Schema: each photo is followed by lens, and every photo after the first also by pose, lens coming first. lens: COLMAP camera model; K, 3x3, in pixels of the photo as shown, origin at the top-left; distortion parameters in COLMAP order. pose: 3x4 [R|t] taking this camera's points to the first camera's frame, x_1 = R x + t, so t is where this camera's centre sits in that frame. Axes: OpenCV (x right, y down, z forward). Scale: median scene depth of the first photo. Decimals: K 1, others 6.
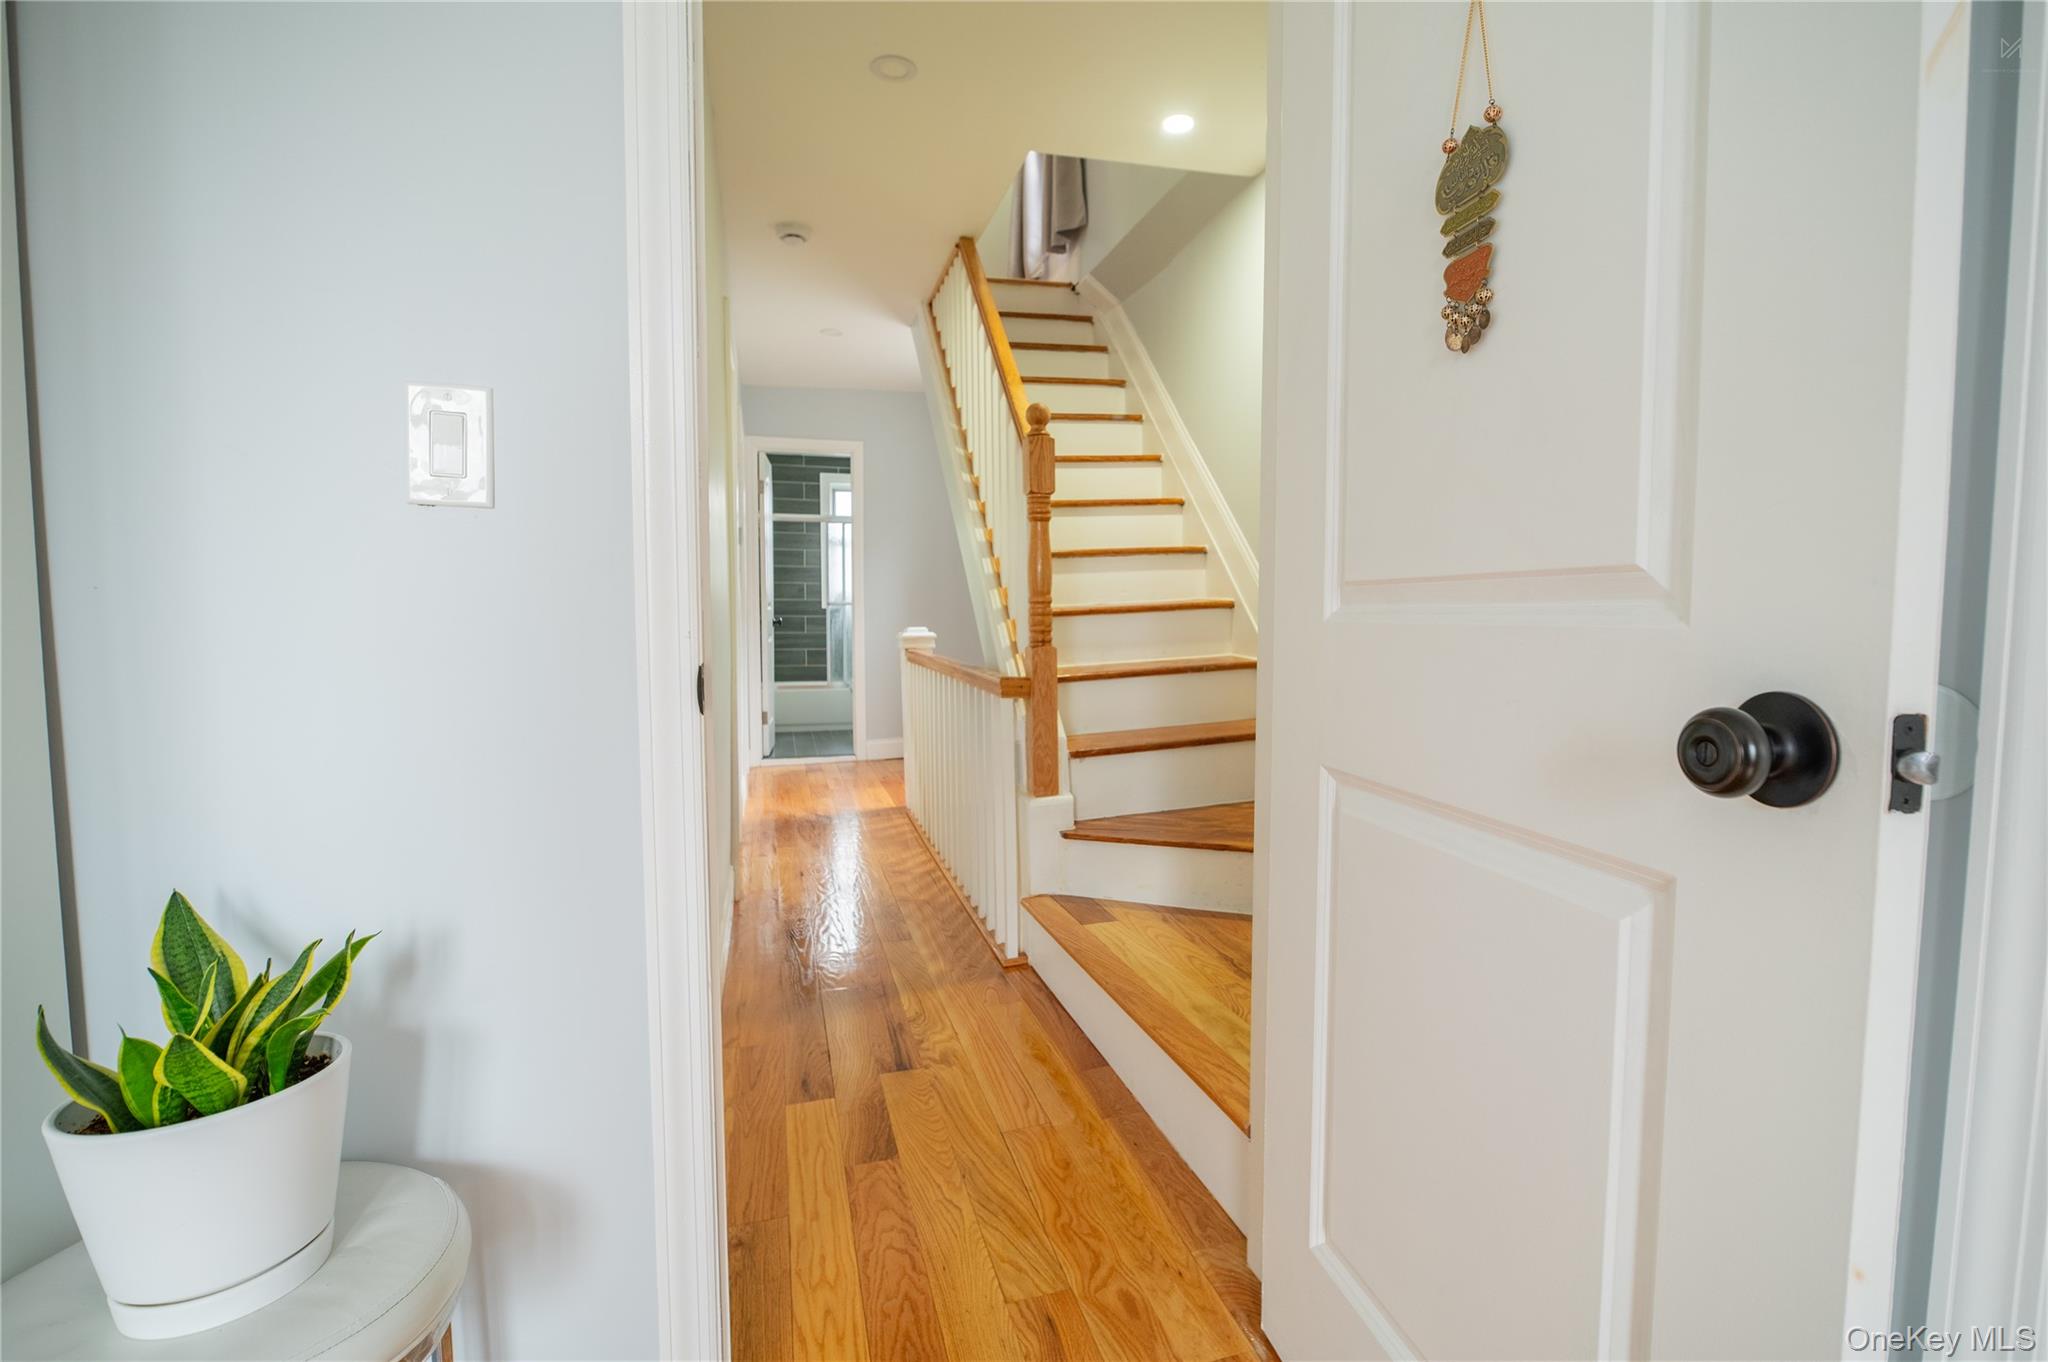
lens RADIAL K [[940.9, 0, 1022.5], [0, 940.9, 677.8], [0, 0, 1]] dist [-0.008927, -0.002023]
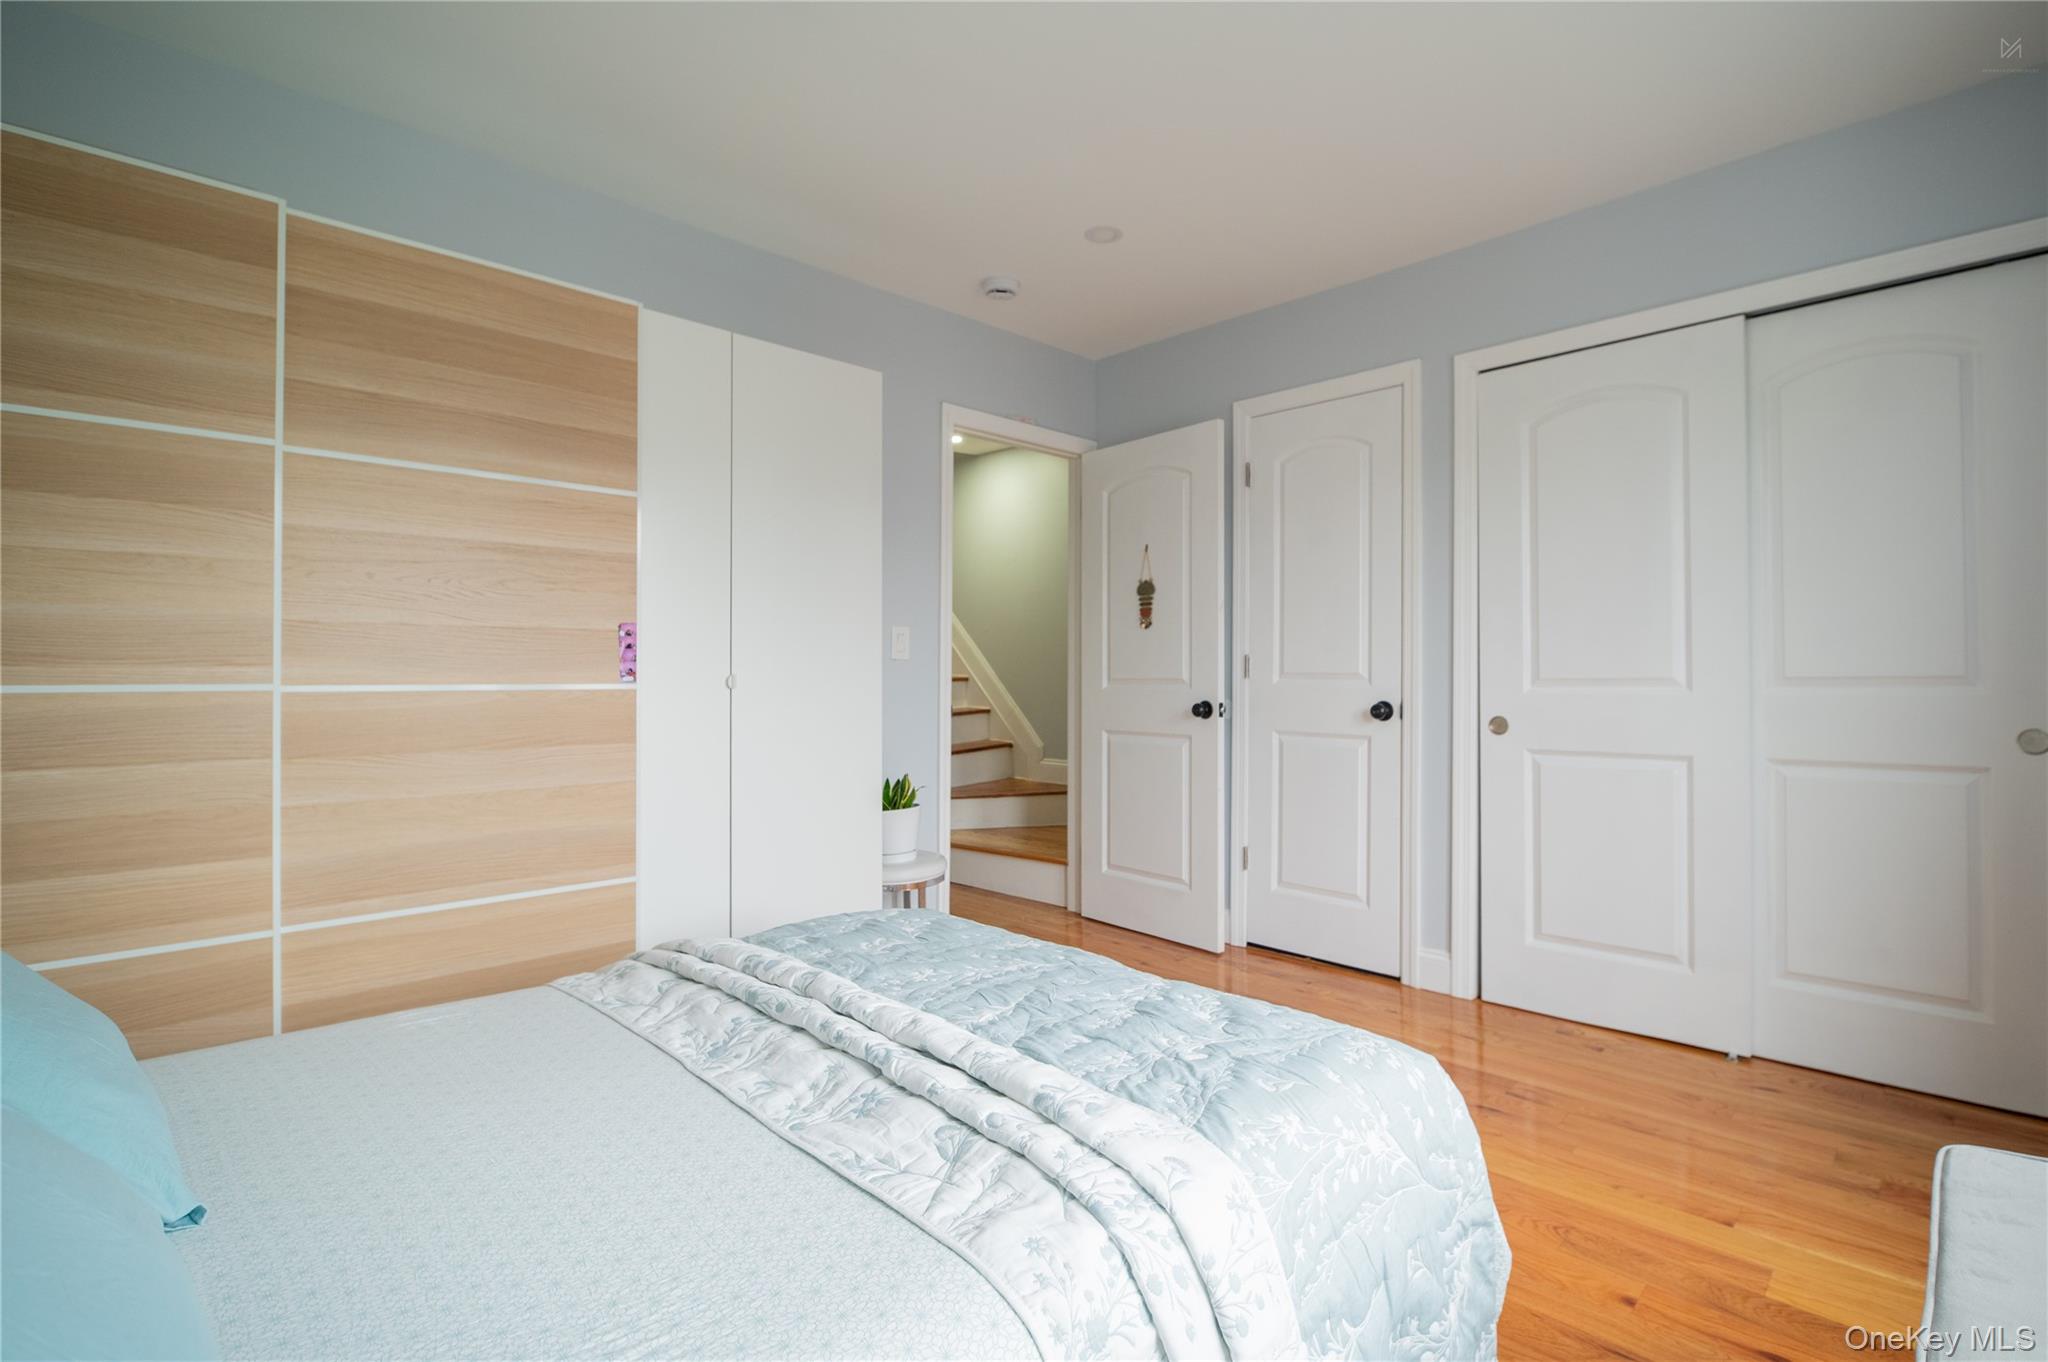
lens RADIAL K [[940.9, 0, 1041.5], [0, 940.9, 687.6], [0, 0, 1]] dist [-0.008927, -0.002023]
pose [[0.865997, -0.004369, 0.500031, -2.200797], [0.034473, 0.998104, -0.050982, 0.143054], [-0.498860, 0.061388, 0.864506, -2.612016]]
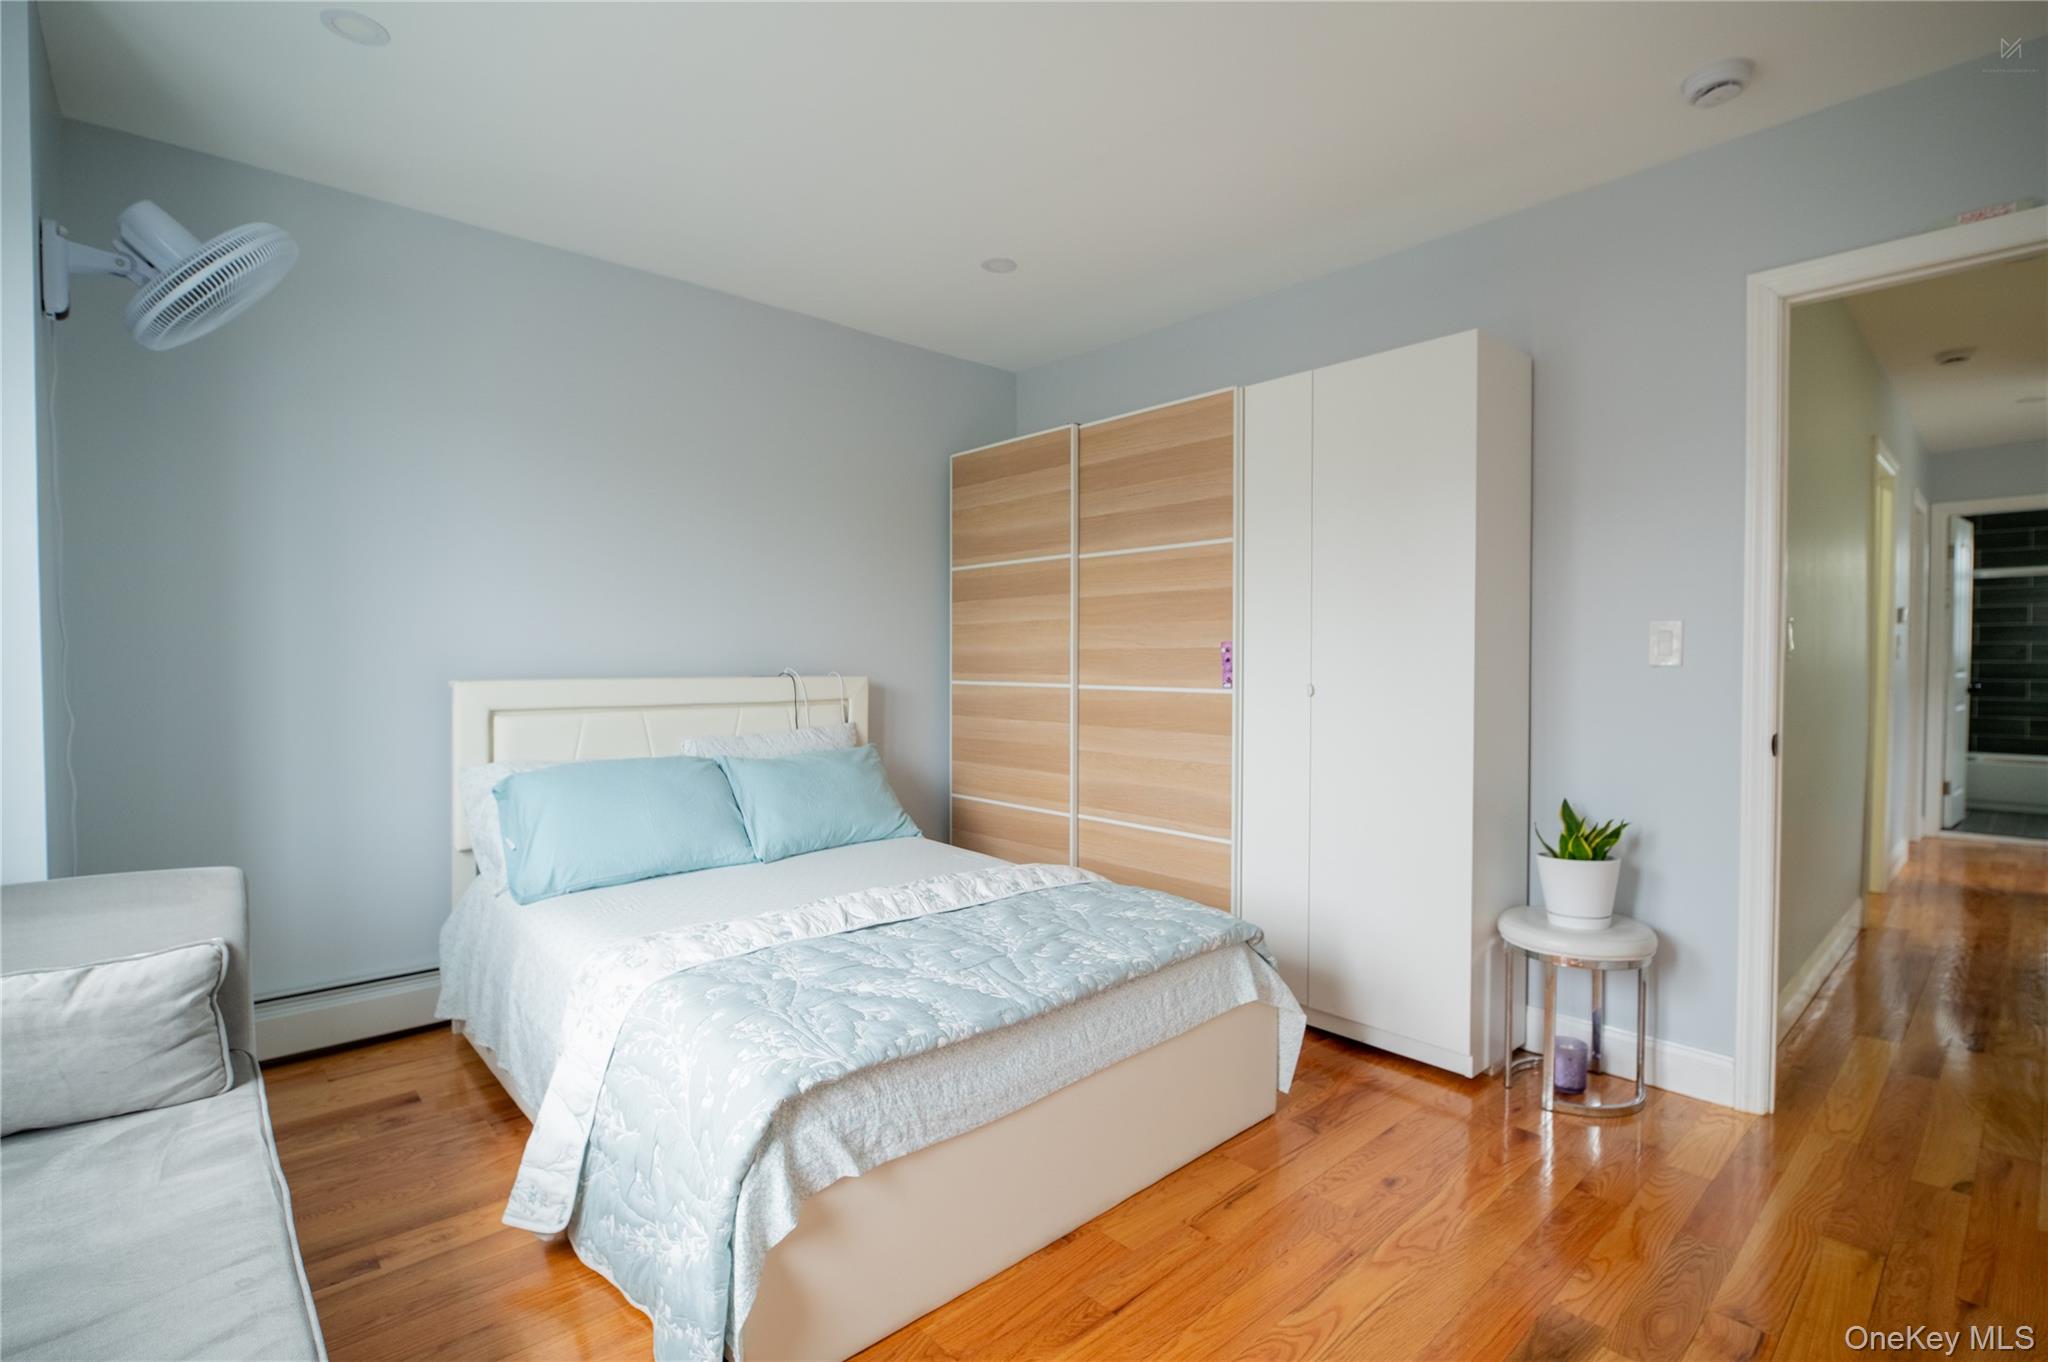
lens RADIAL K [[940.9, 0, 1028.8], [0, 940.9, 669.9], [0, 0, 1]] dist [-0.008927, -0.002023]
pose [[0.460198, 0.015884, -0.887674, 0.955452], [-0.063629, 0.997859, -0.015131, -0.025216], [0.885533, 0.063445, 0.460224, -1.902099]]
